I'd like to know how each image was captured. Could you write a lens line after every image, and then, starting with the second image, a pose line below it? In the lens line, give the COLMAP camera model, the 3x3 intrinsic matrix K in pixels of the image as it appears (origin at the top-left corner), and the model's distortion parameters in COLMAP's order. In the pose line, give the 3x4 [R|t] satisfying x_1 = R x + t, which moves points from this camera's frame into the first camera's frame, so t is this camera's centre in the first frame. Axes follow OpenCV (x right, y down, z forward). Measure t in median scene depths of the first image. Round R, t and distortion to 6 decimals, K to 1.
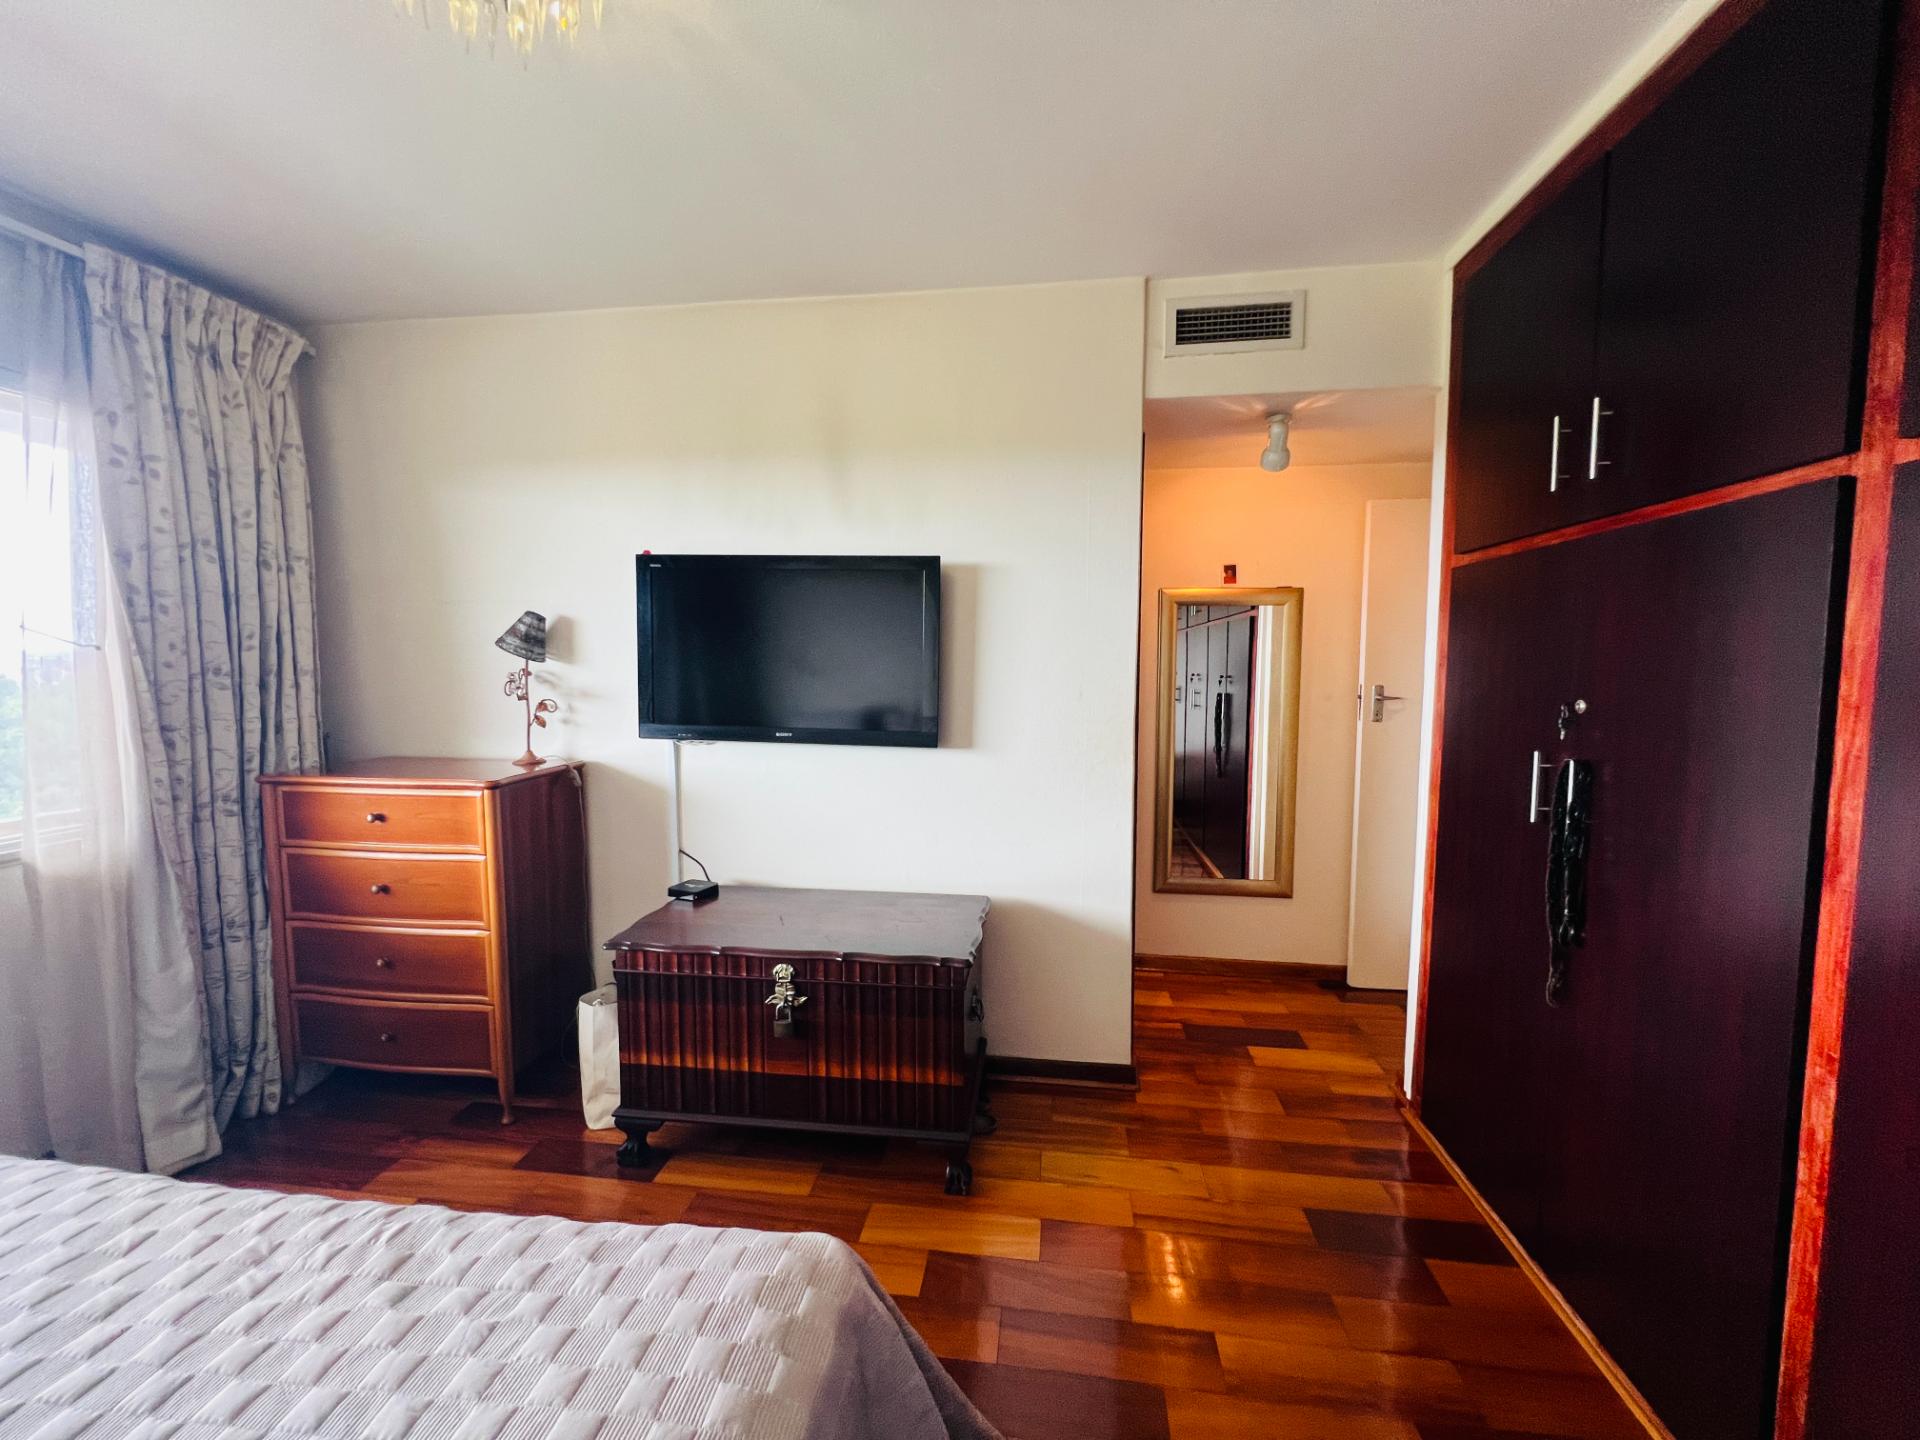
lens RADIAL K [[767.4, 0, 956.3], [0, 767.4, 717.9], [0, 0, 1]] dist [-0.006669, 0.002438]
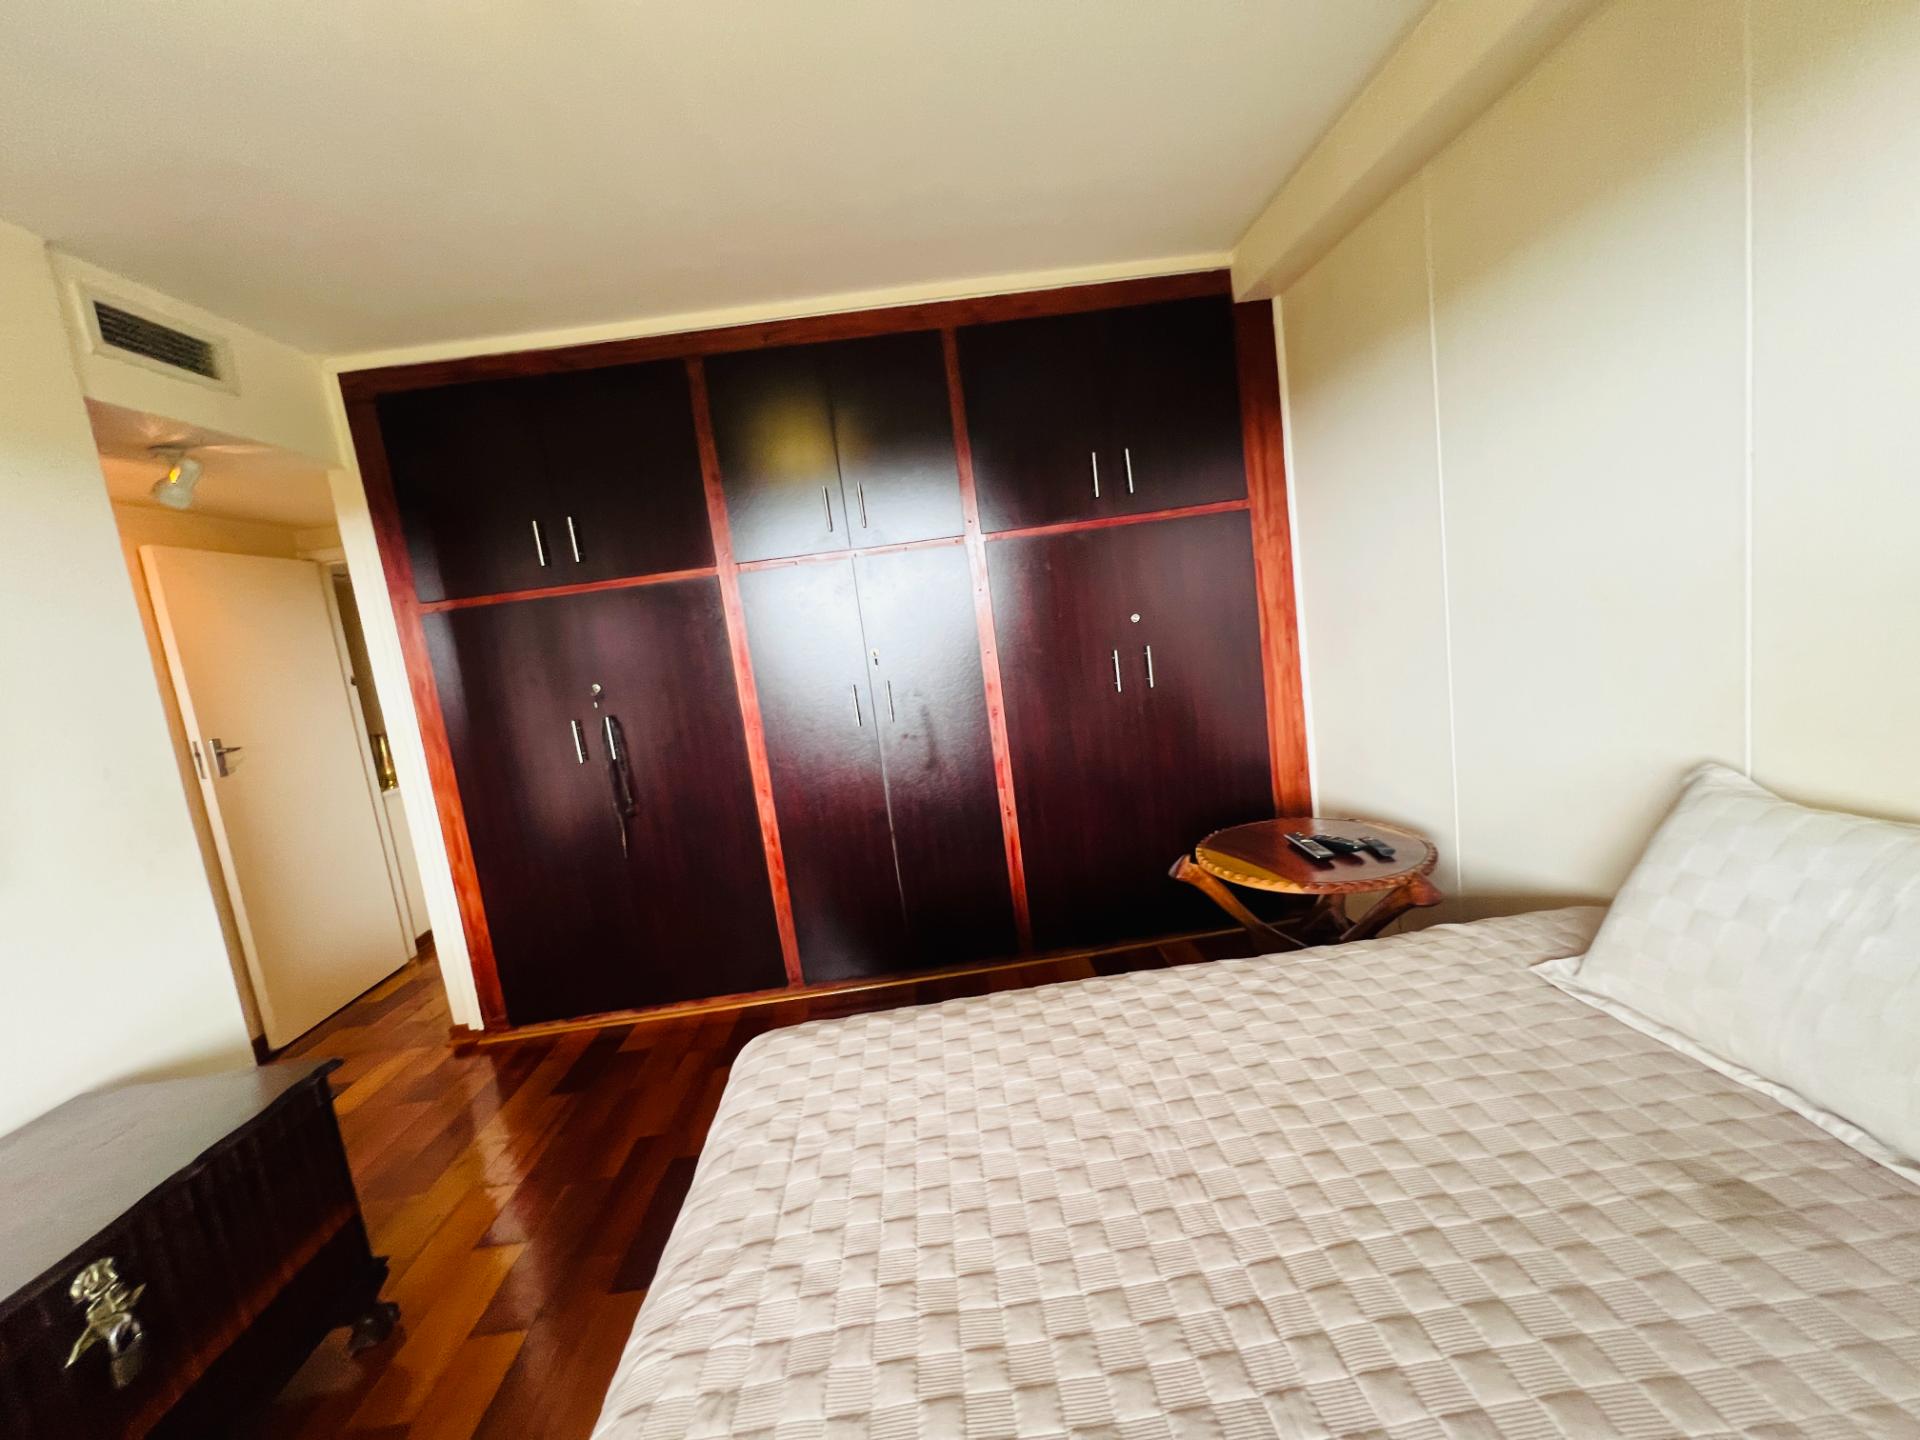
lens RADIAL K [[767.4, 0, 956.3], [0, 767.4, 717.9], [0, 0, 1]] dist [-0.006669, 0.002438]
pose [[-0.174084, -0.106083, 0.979000, -0.731922], [0.201352, 0.969341, 0.140841, -0.021139], [-0.963925, 0.221642, -0.147387, 0.320165]]
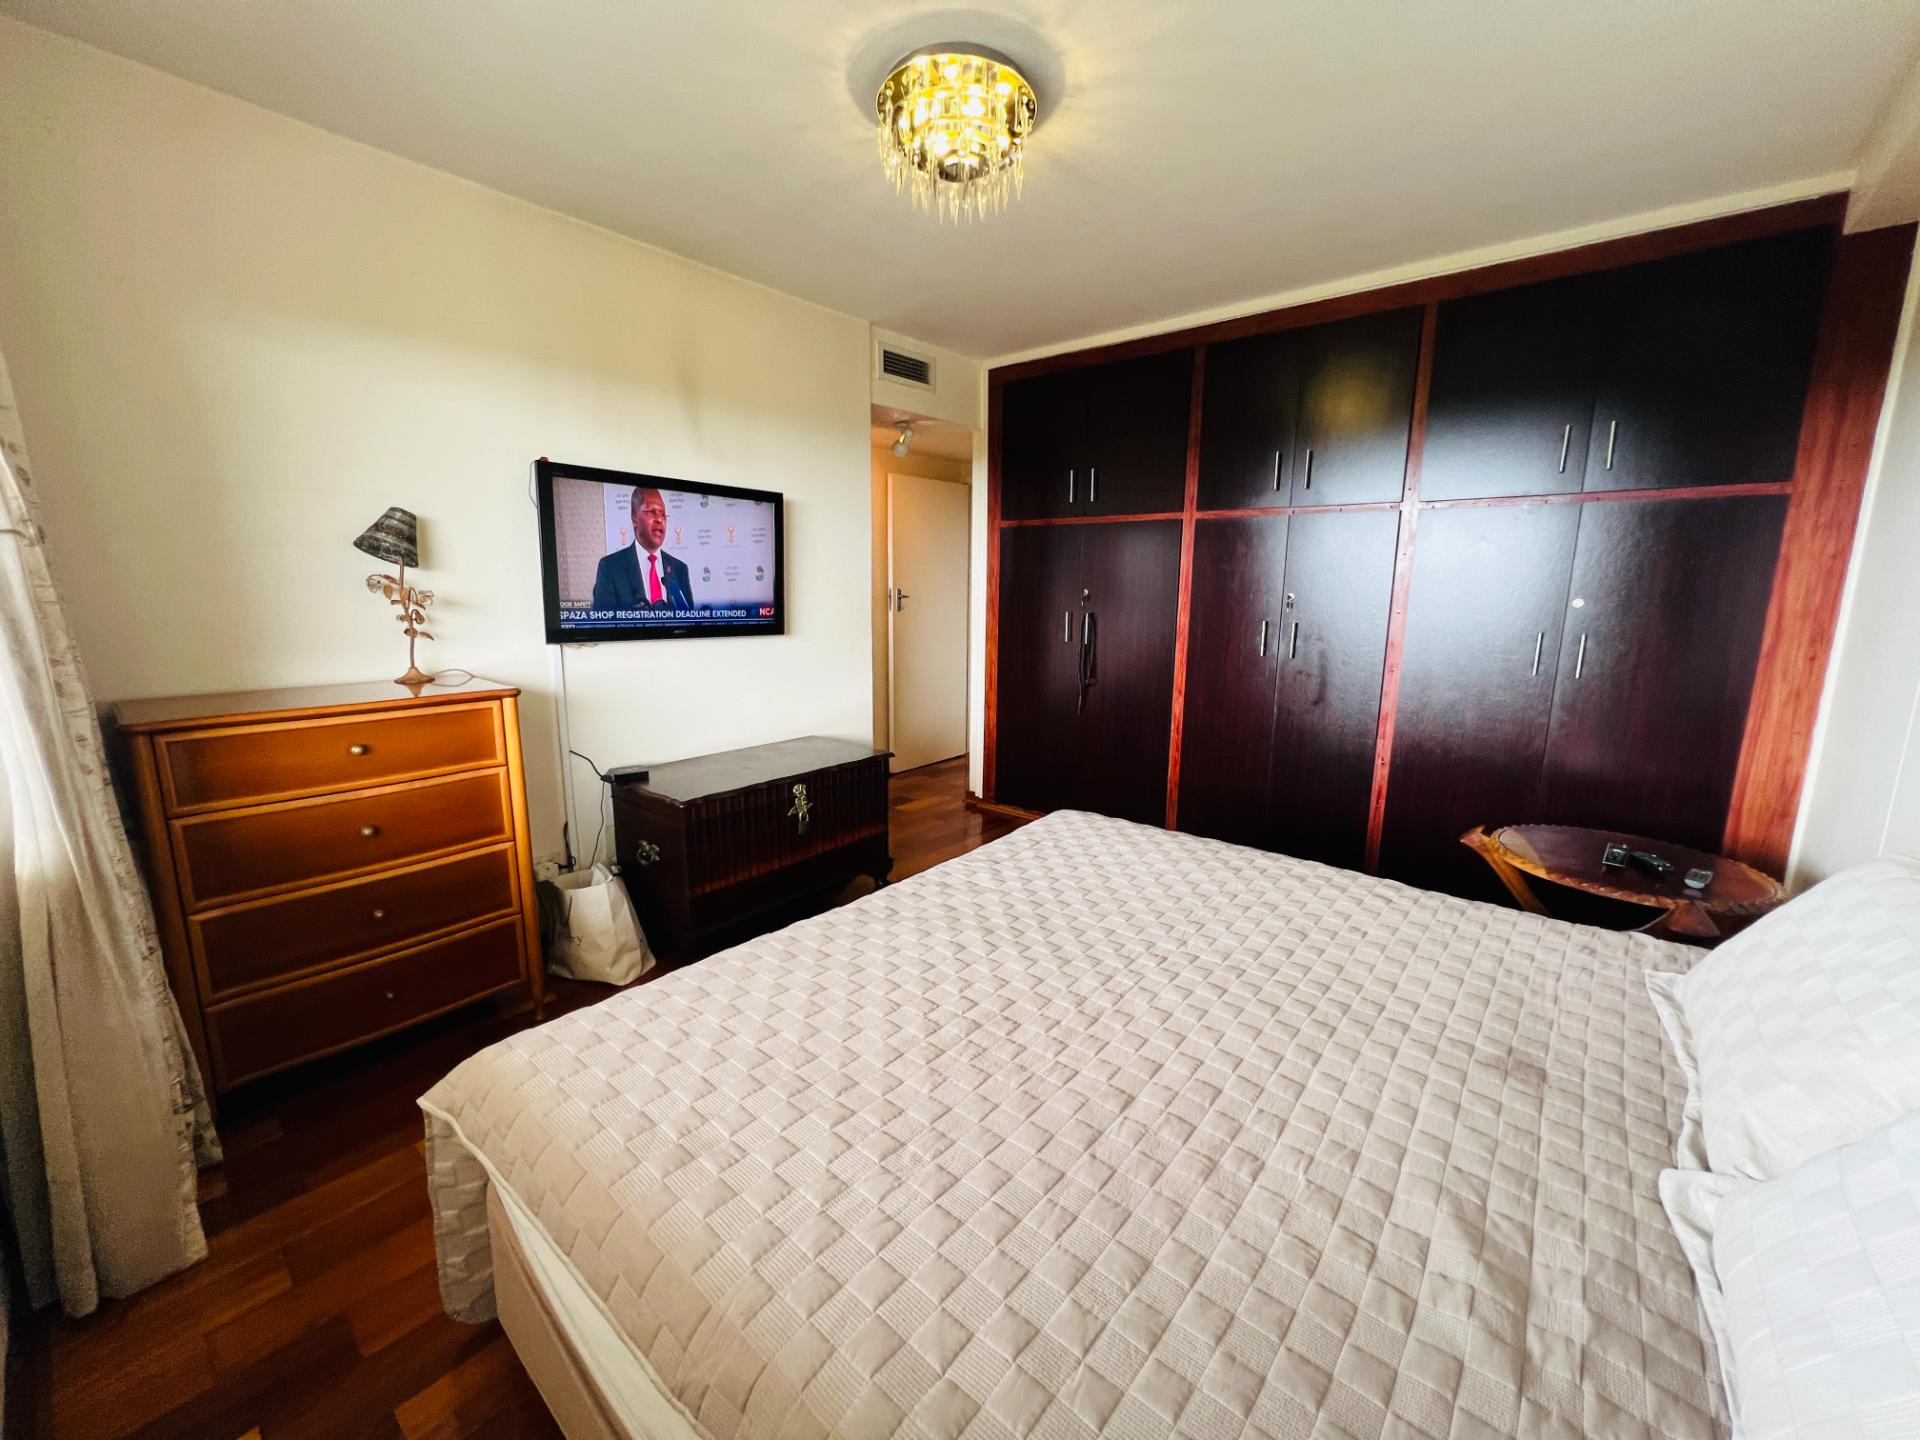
lens RADIAL K [[767.4, 0, 956.3], [0, 767.4, 717.9], [0, 0, 1]] dist [-0.006669, 0.002438]
pose [[0.542713, -0.146759, 0.826997, -1.063354], [0.056033, 0.988749, 0.138692, 0.013845], [-0.838047, -0.028931, 0.544831, -0.021710]]
